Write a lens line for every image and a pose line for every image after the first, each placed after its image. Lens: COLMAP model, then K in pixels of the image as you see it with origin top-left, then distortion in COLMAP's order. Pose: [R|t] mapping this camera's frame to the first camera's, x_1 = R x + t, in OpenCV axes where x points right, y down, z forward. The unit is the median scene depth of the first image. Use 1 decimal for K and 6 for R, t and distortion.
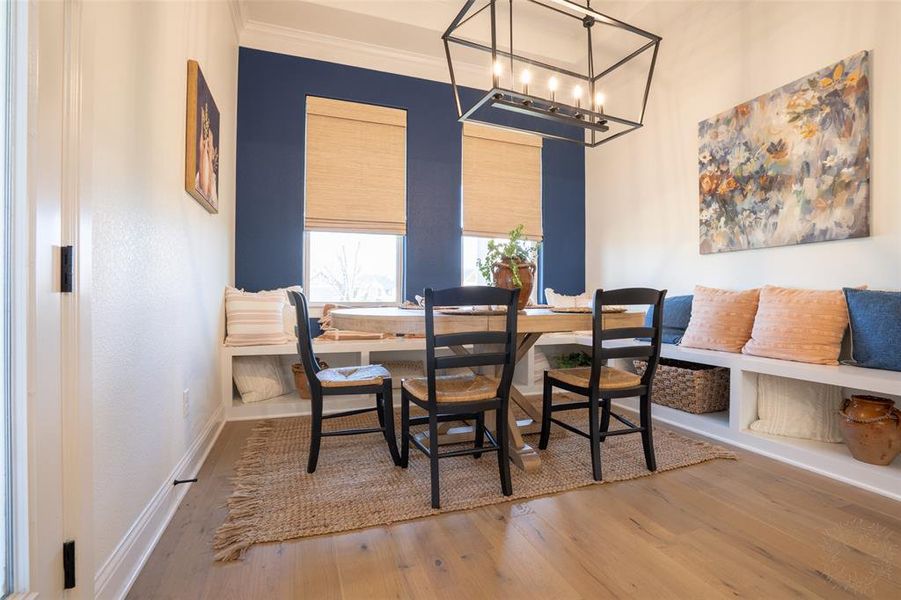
lens RADIAL K [[415.9, 0, 444.9], [0, 415.9, 301.4], [0, 0, 1]] dist [-0.043179, 0.011521]
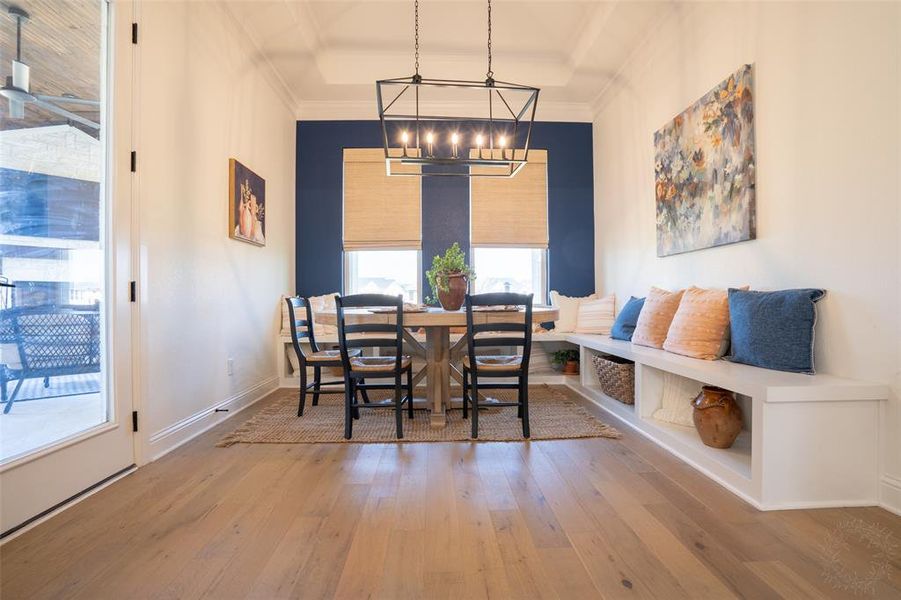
lens RADIAL K [[415.9, 0, 434.7], [0, 415.9, 300.5], [0, 0, 1]] dist [-0.043179, 0.011521]
pose [[0.947908, -0.010039, -0.318385, 0.530378], [0.007718, 0.999934, -0.008550, 0.001991], [0.318450, 0.005647, 0.947923, -0.242797]]
